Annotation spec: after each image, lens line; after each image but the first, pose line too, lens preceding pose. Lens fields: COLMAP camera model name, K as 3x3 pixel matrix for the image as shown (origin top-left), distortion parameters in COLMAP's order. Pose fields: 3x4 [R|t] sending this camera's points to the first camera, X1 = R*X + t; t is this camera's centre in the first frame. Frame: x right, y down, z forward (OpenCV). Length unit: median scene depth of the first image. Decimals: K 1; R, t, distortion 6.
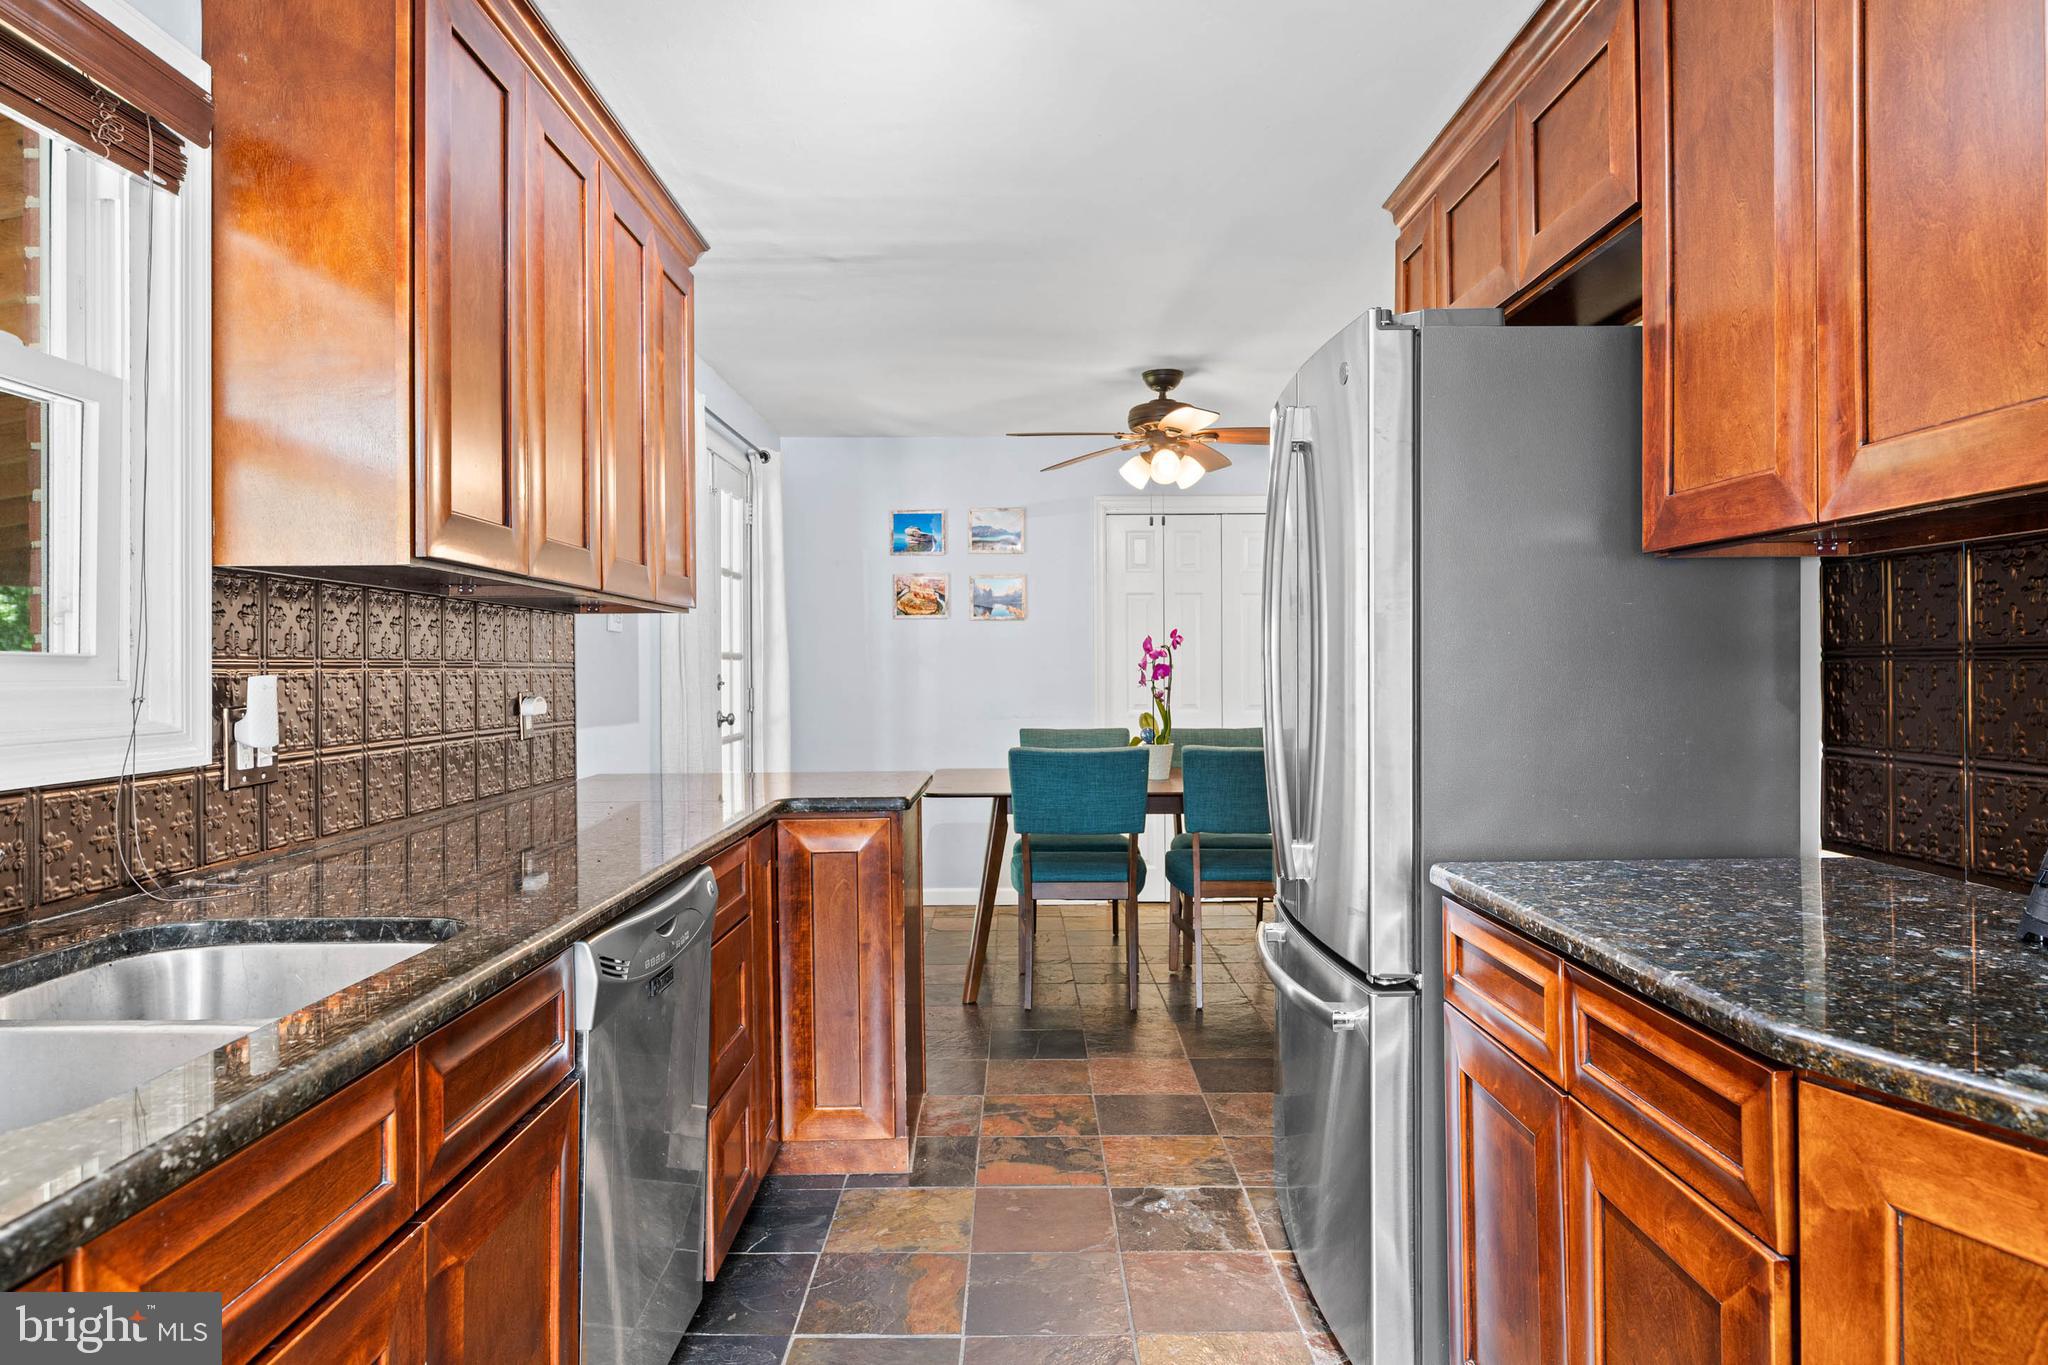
lens RADIAL K [[1236.8, 0, 1030.2], [0, 1236.8, 667.9], [0, 0, 1]] dist [-0.004851, -0.000053]
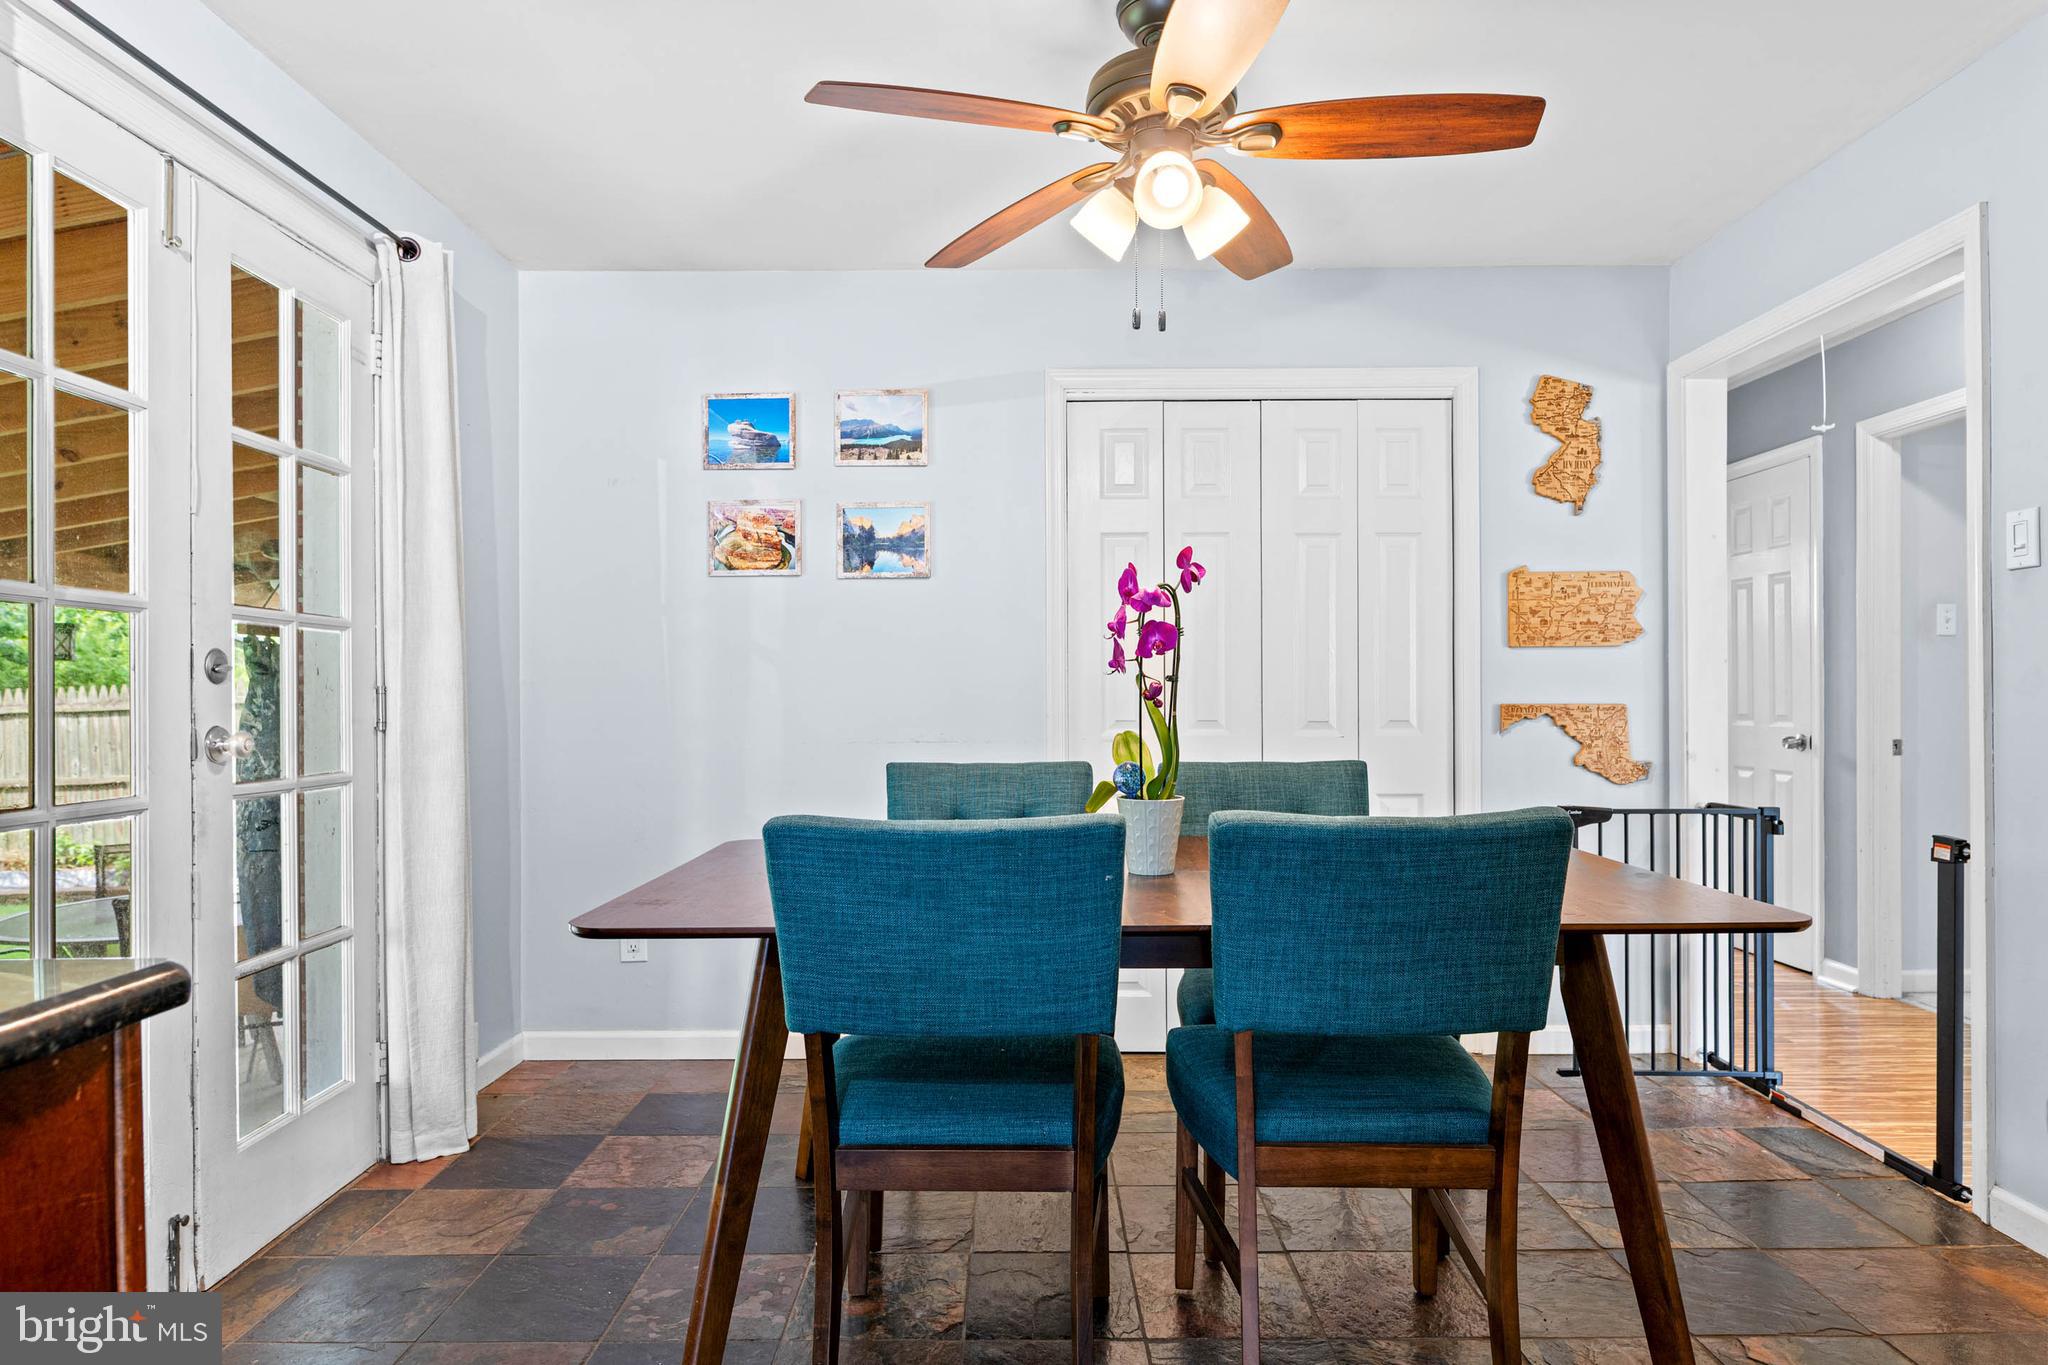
lens RADIAL K [[1184.5, 0, 1020.7], [0, 1184.5, 698.2], [0, 0, 1]] dist [0.005390, 0.001384]
pose [[0.999899, -0.000804, -0.014155, 0.063416], [0.000823, 0.999999, 0.001323, 0.024583], [0.014154, -0.001334, 0.999899, 0.578135]]
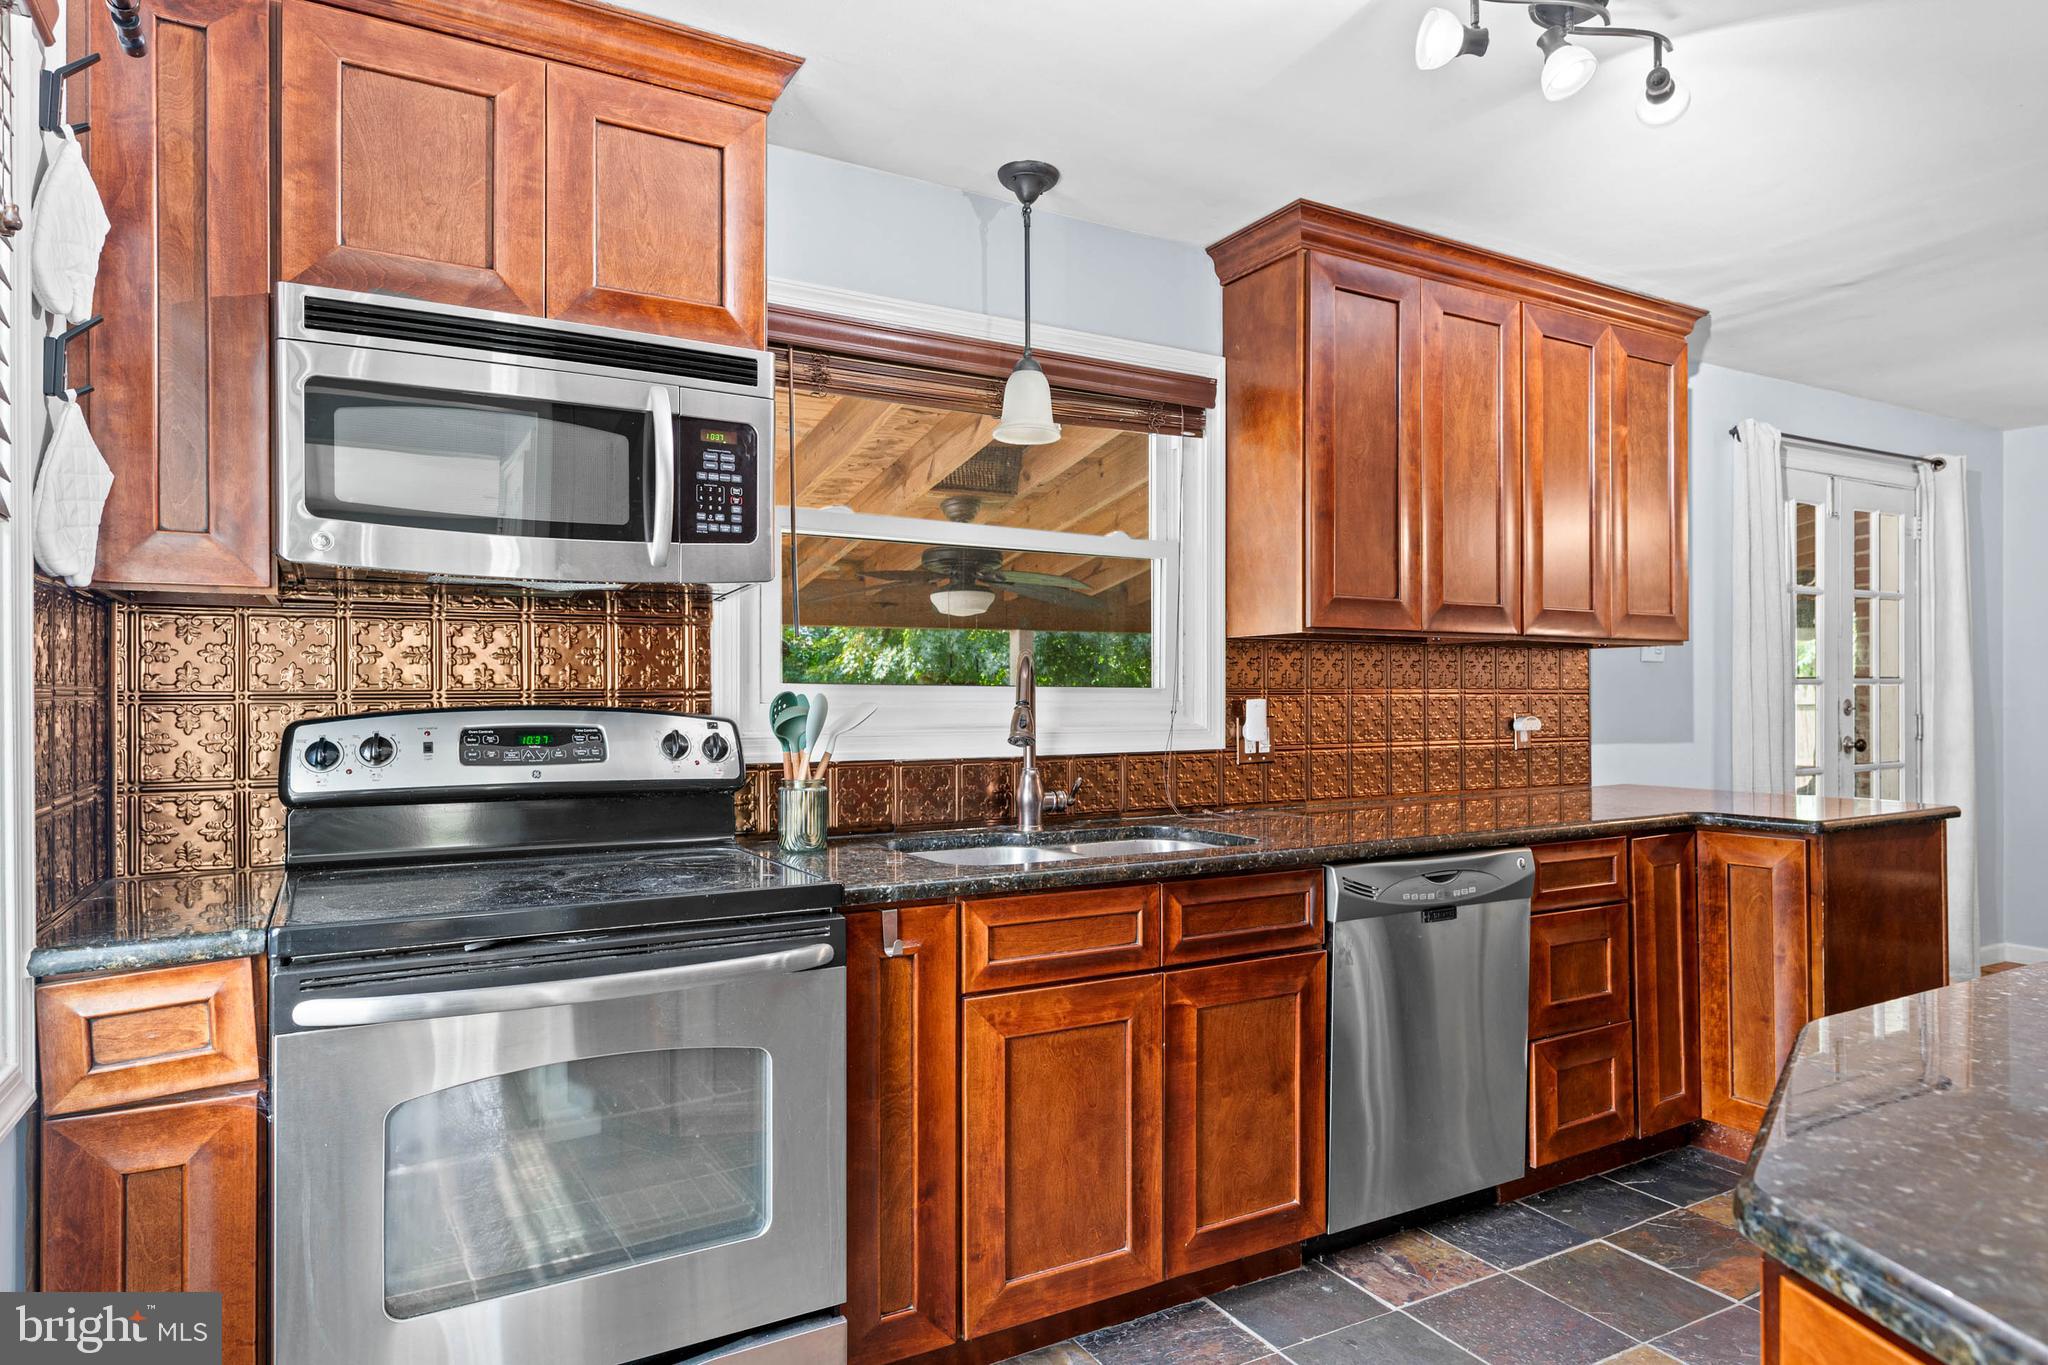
lens RADIAL K [[1184.5, 0, 1017.0], [0, 1184.5, 696.9], [0, 0, 1]] dist [0.005390, 0.001384]
pose [[0.484245, 0.005691, -0.874914, 0.268094], [0.000126, 0.999978, 0.006574, -0.003282], [0.874933, -0.003294, 0.484234, -0.036747]]
